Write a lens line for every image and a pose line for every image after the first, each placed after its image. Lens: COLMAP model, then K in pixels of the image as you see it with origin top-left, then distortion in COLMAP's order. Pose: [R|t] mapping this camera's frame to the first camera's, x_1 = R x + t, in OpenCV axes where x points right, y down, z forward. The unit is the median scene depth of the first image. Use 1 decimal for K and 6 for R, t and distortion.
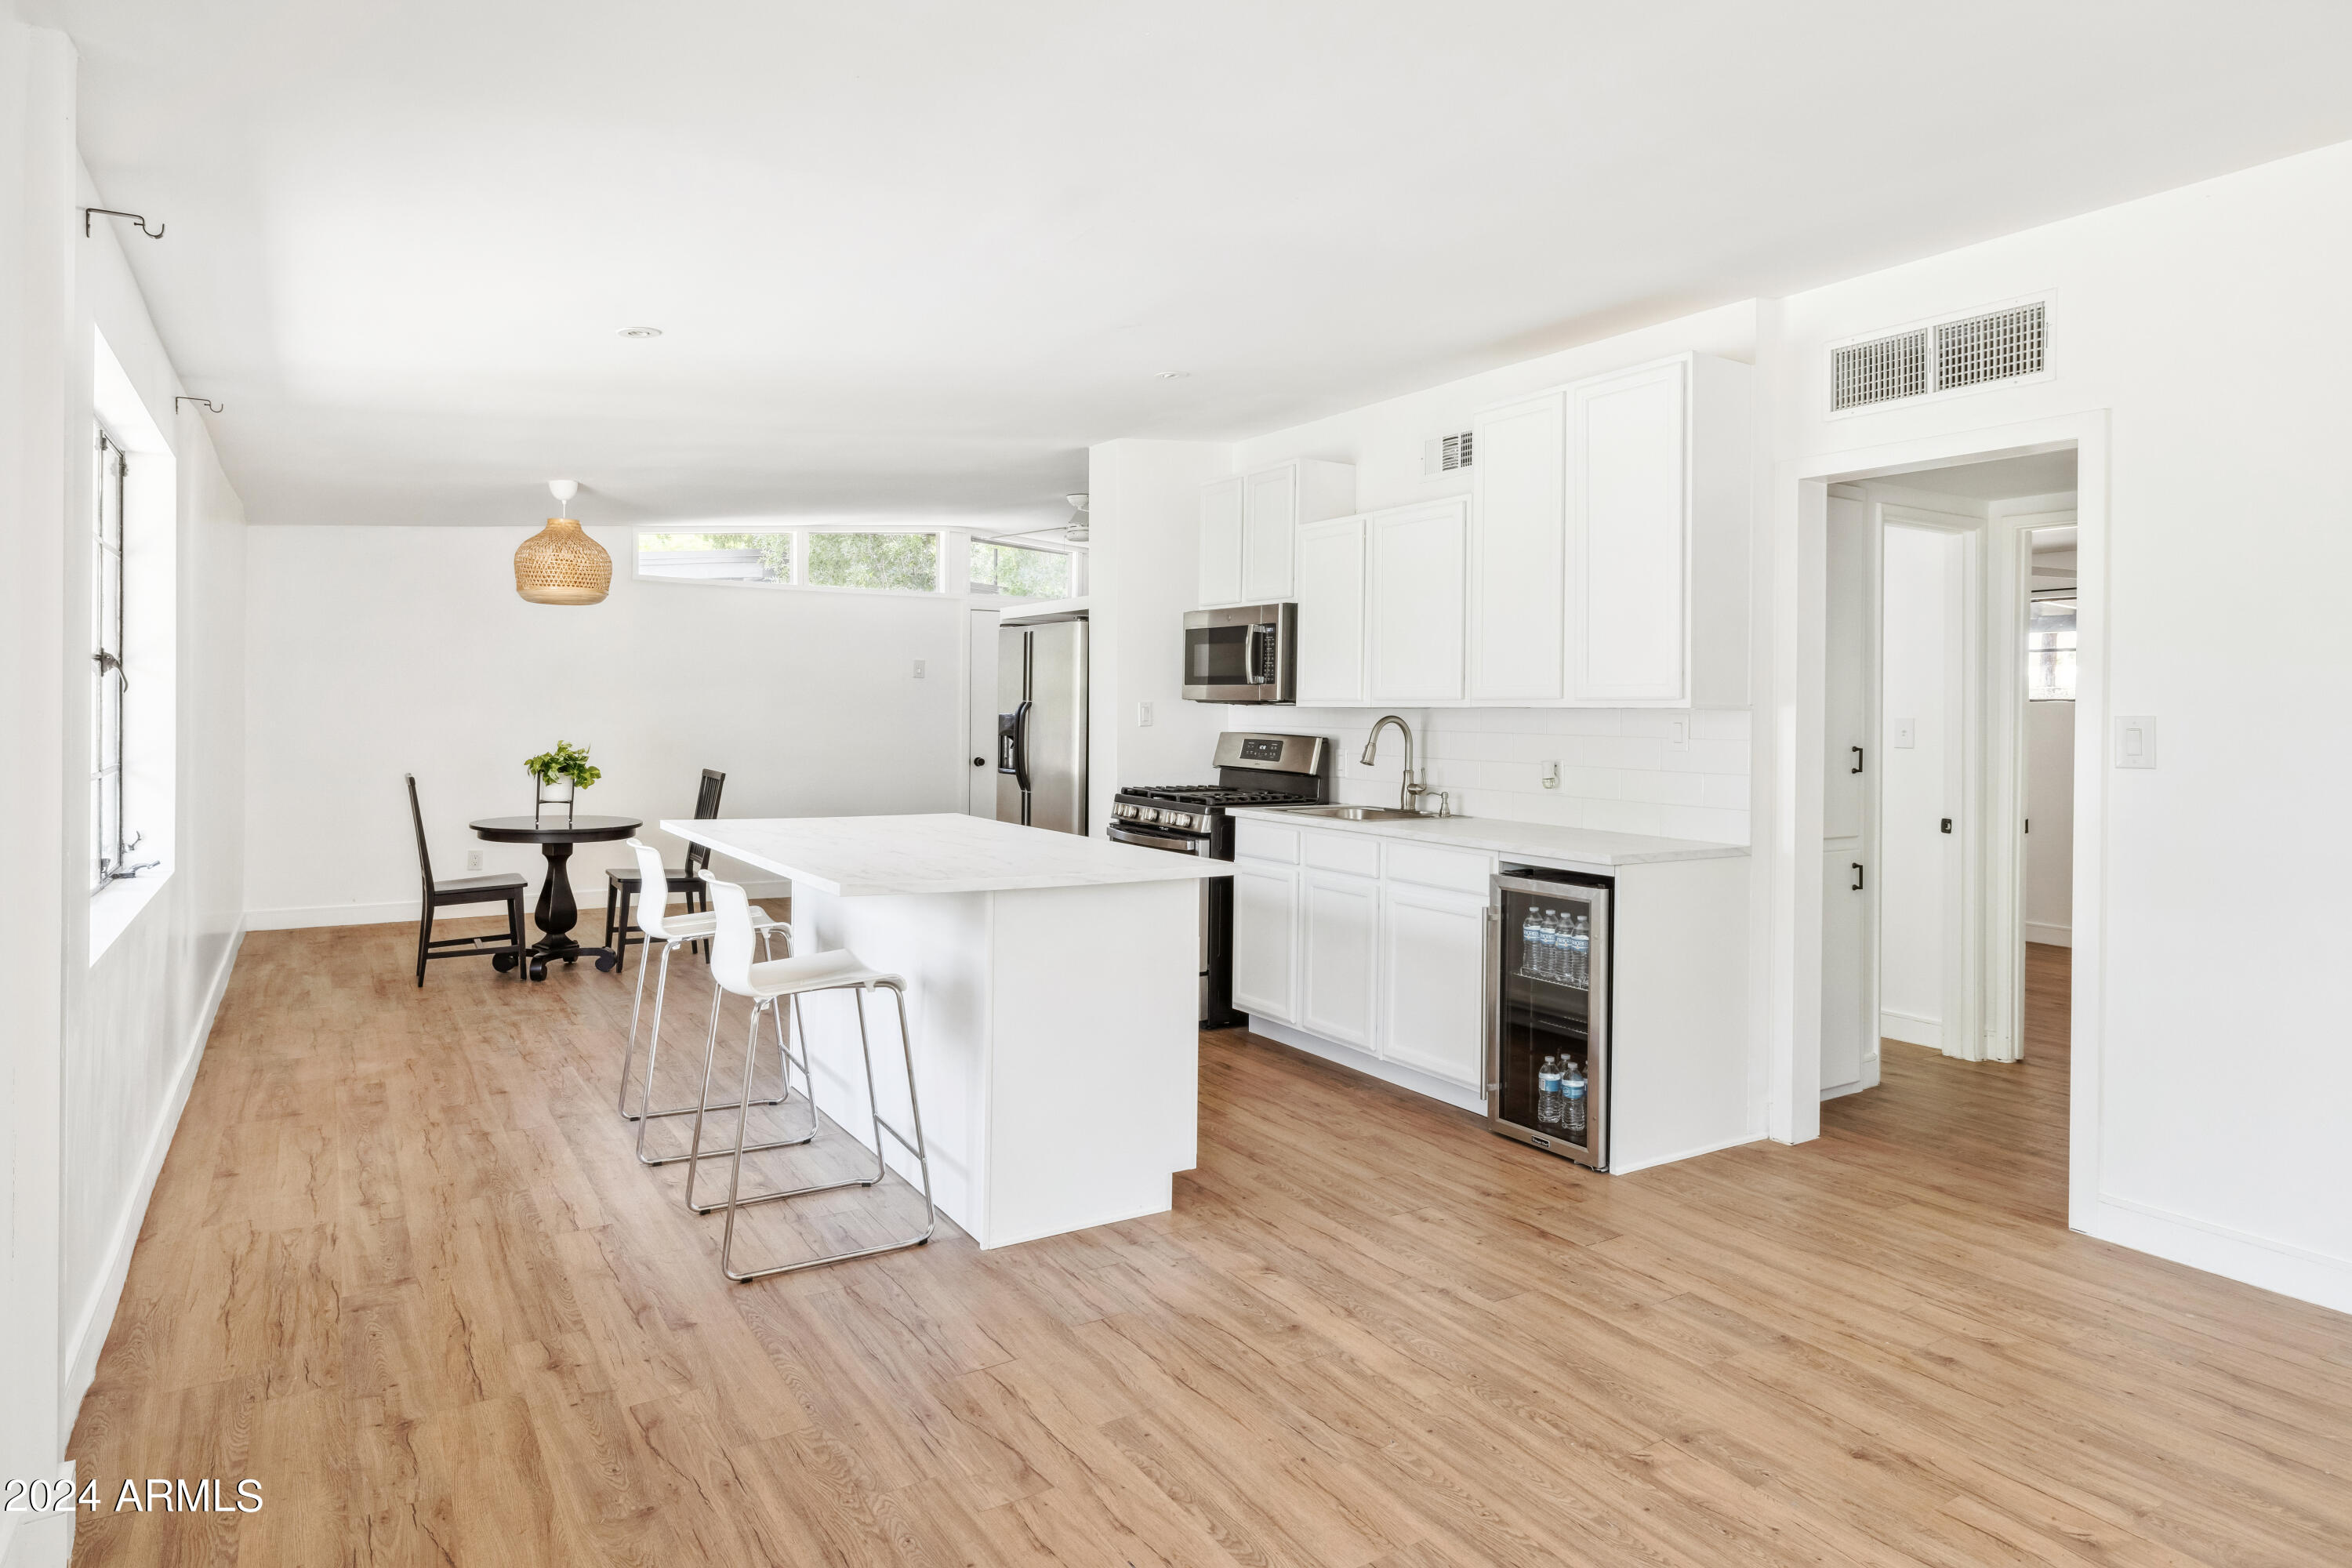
lens RADIAL K [[1344.3, 0, 1224.8], [0, 1344.3, 707.9], [0, 0, 1]] dist [-0.004217, 0.000676]
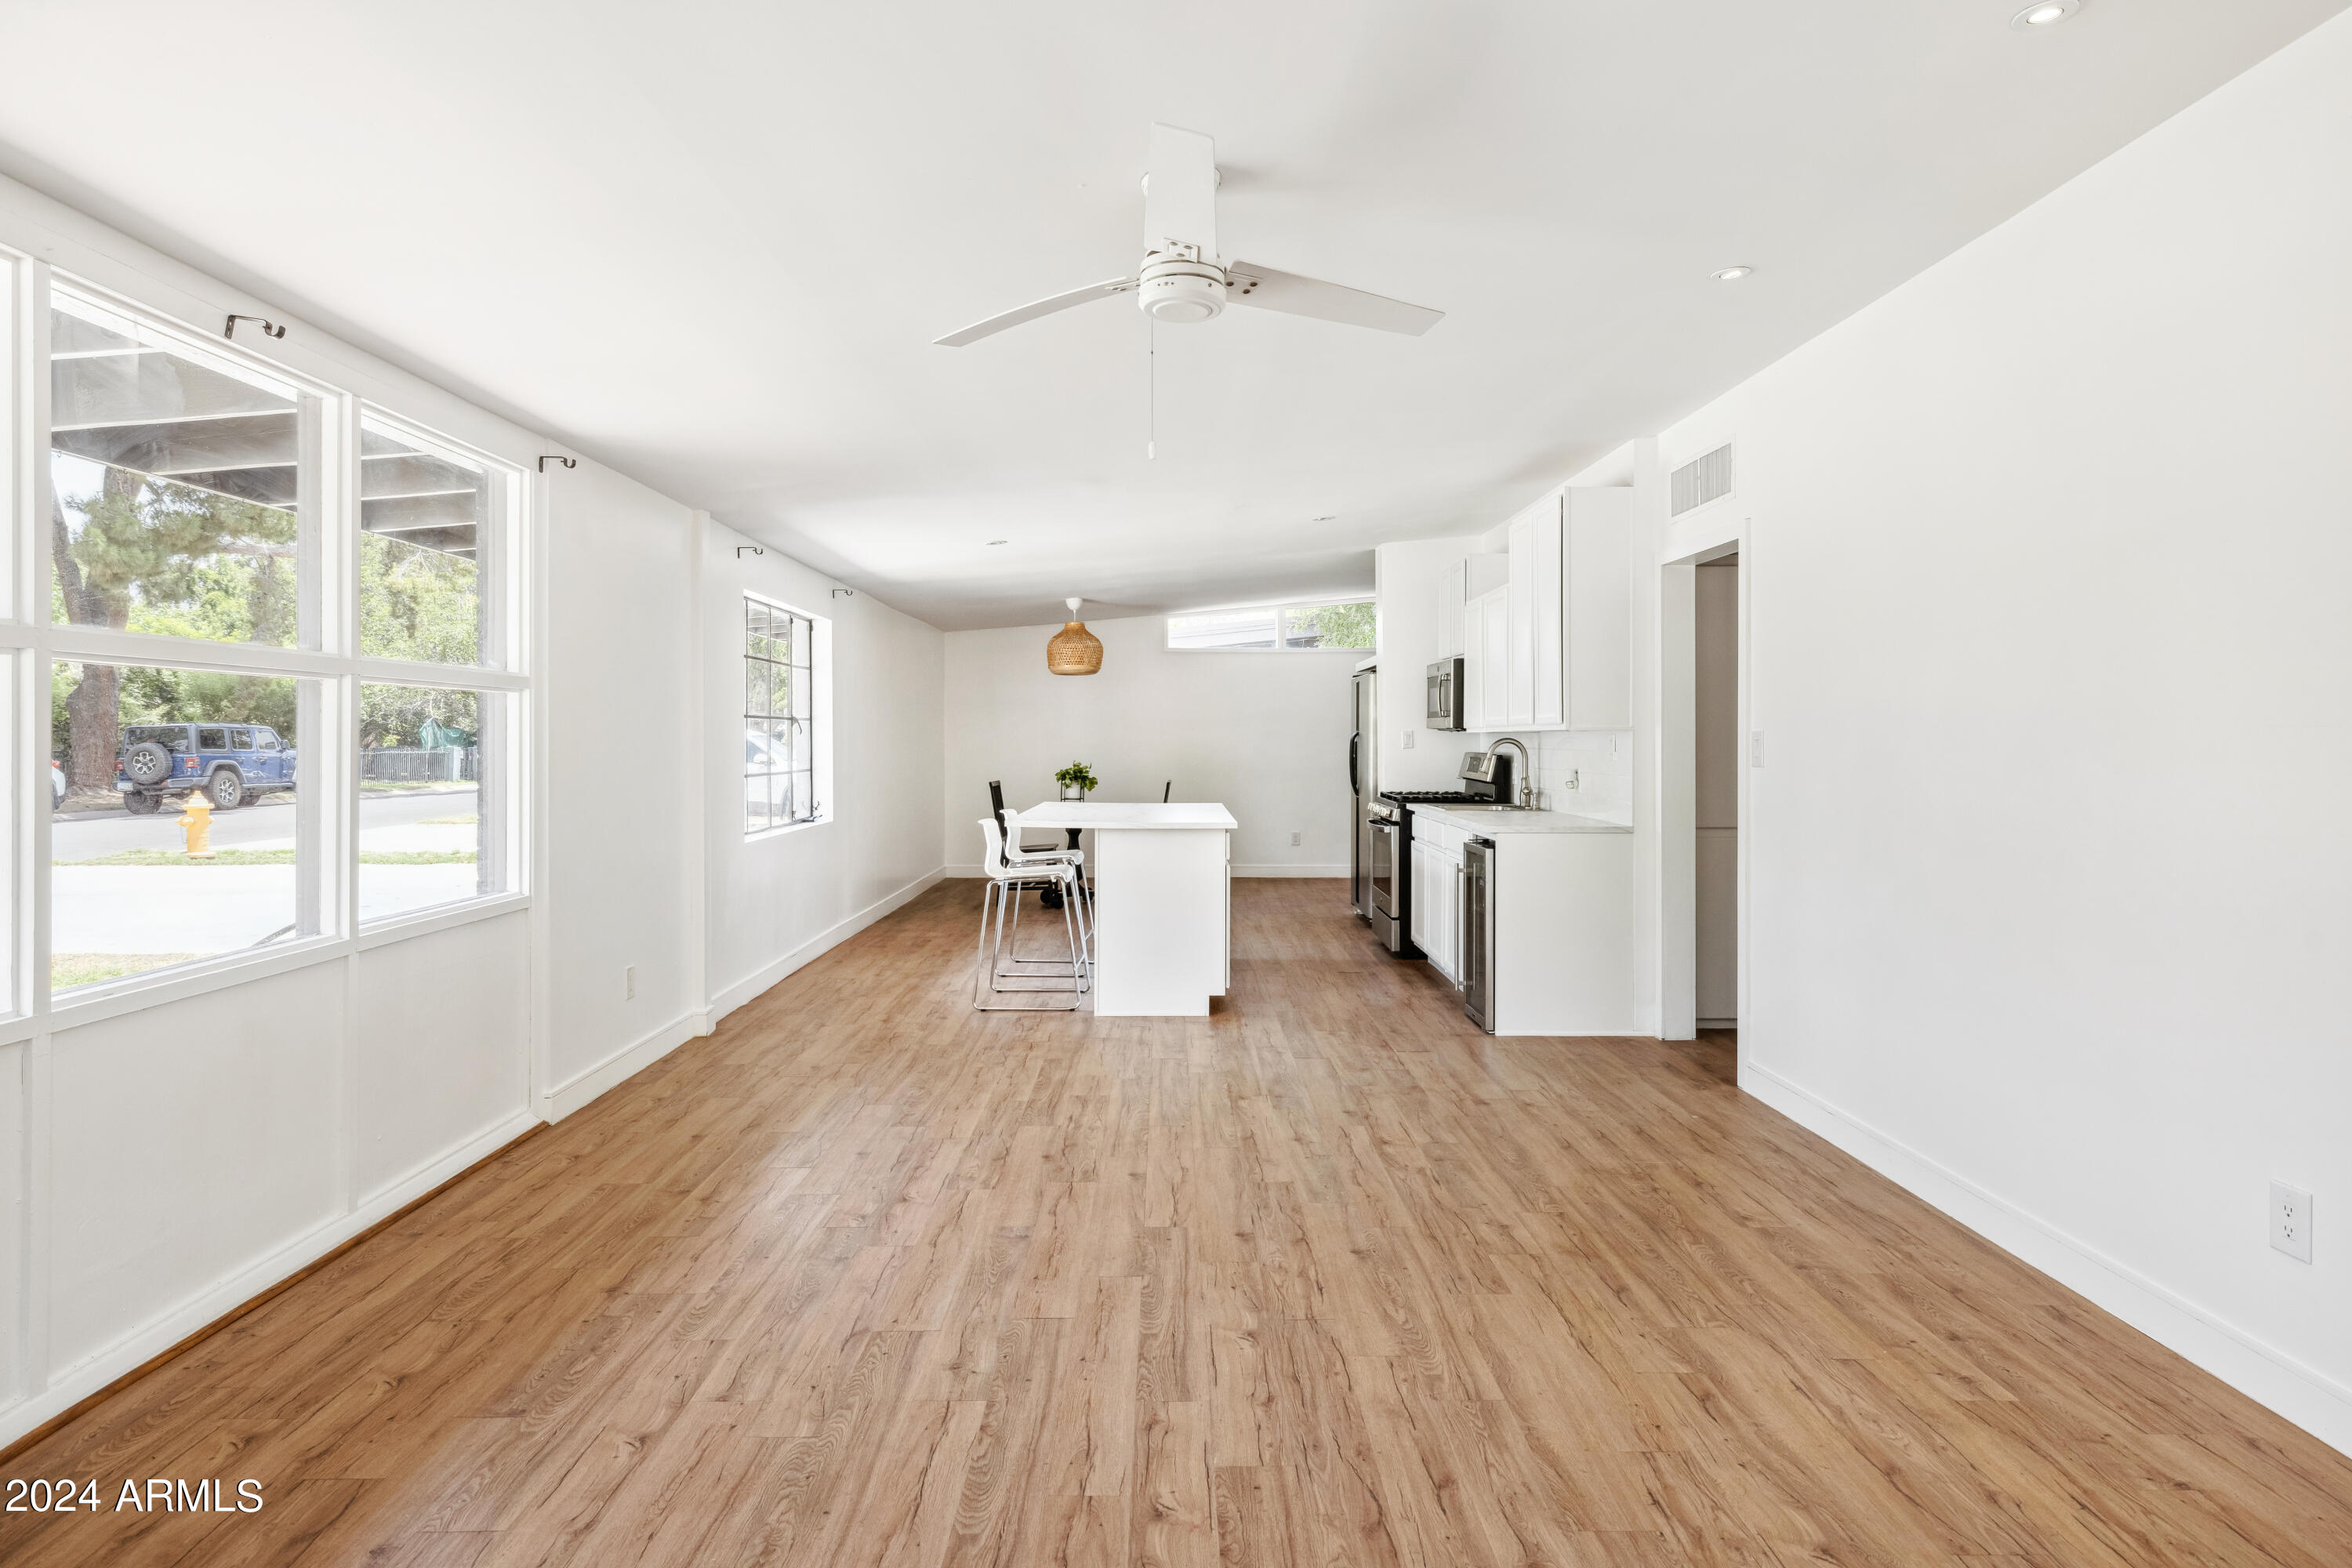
lens RADIAL K [[1344.3, 0, 1224.8], [0, 1344.3, 707.9], [0, 0, 1]] dist [-0.004217, 0.000676]
pose [[0.855541, -0.024180, -0.517170, 0.877247], [0.011716, 0.999557, -0.027354, 0.013915], [0.517602, 0.017343, 0.855446, -0.501268]]
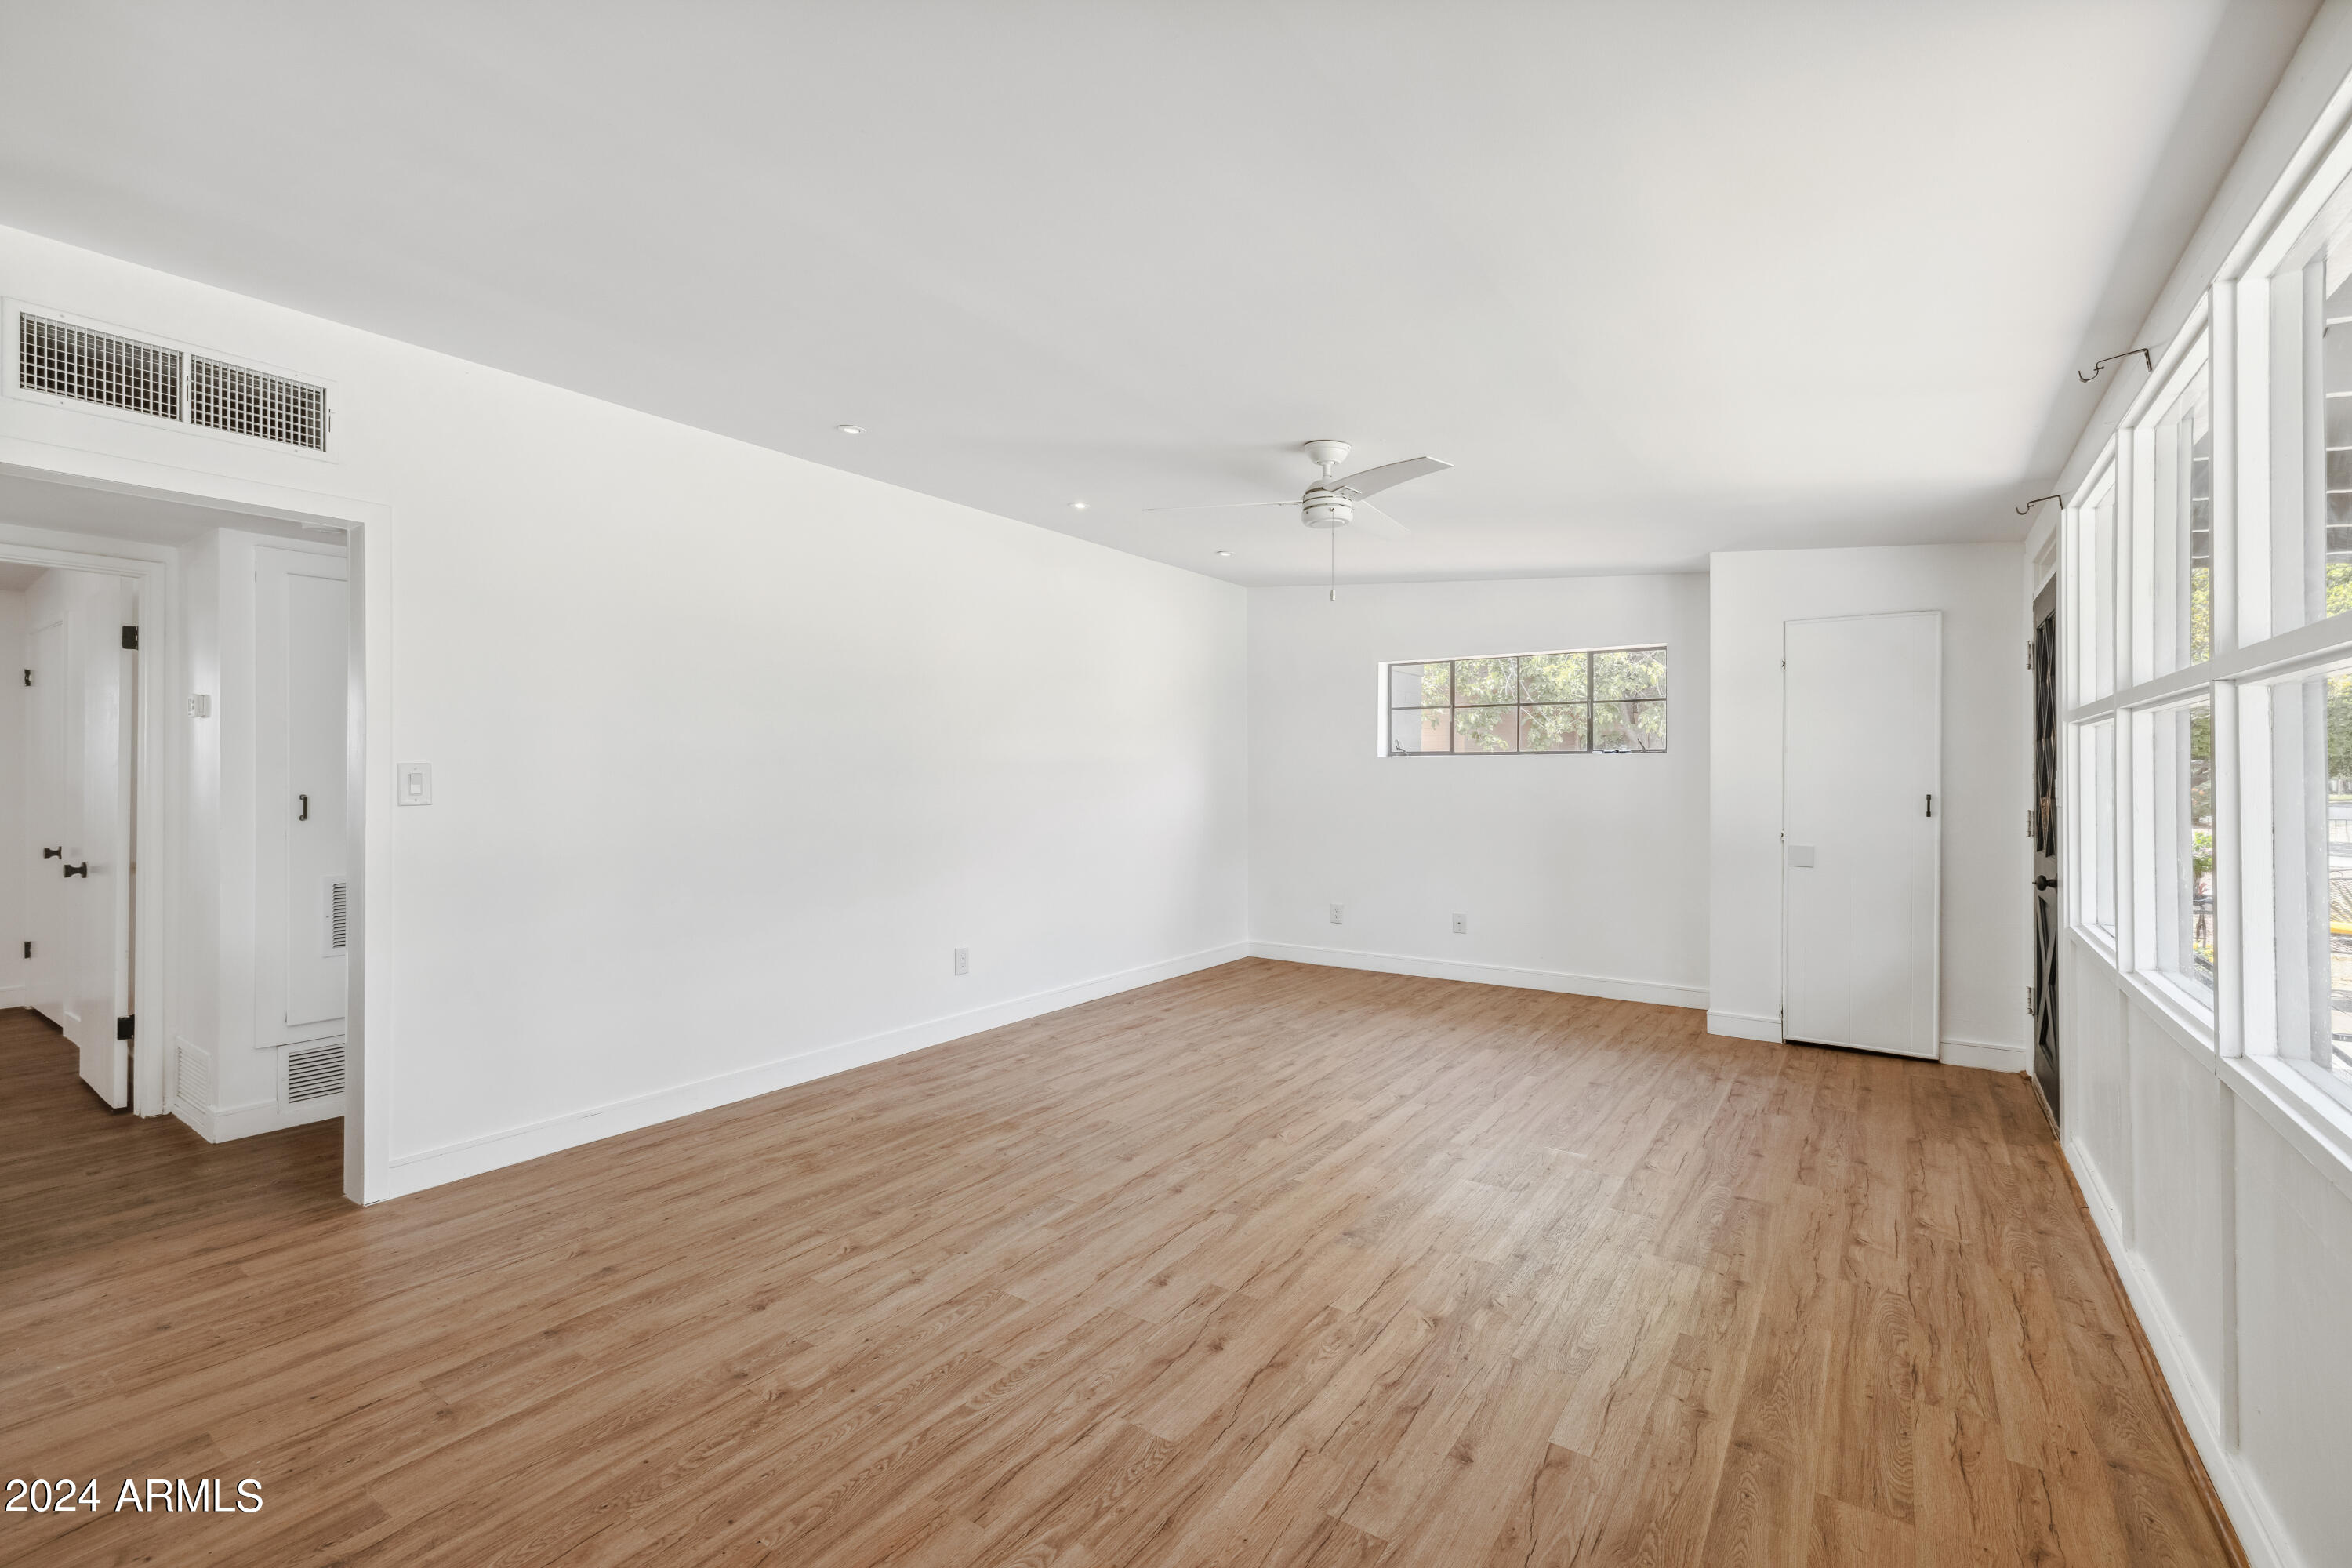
lens RADIAL K [[1002.9, 0, 1153.9], [0, 1002.9, 769.0], [0, 0, 1]] dist [0.000381, 0.000537]
pose [[-0.345032, -0.006864, 0.938566, -0.406685], [-0.007312, 0.999963, 0.004624, 0.002092], [-0.938562, -0.005267, -0.345069, 0.645935]]
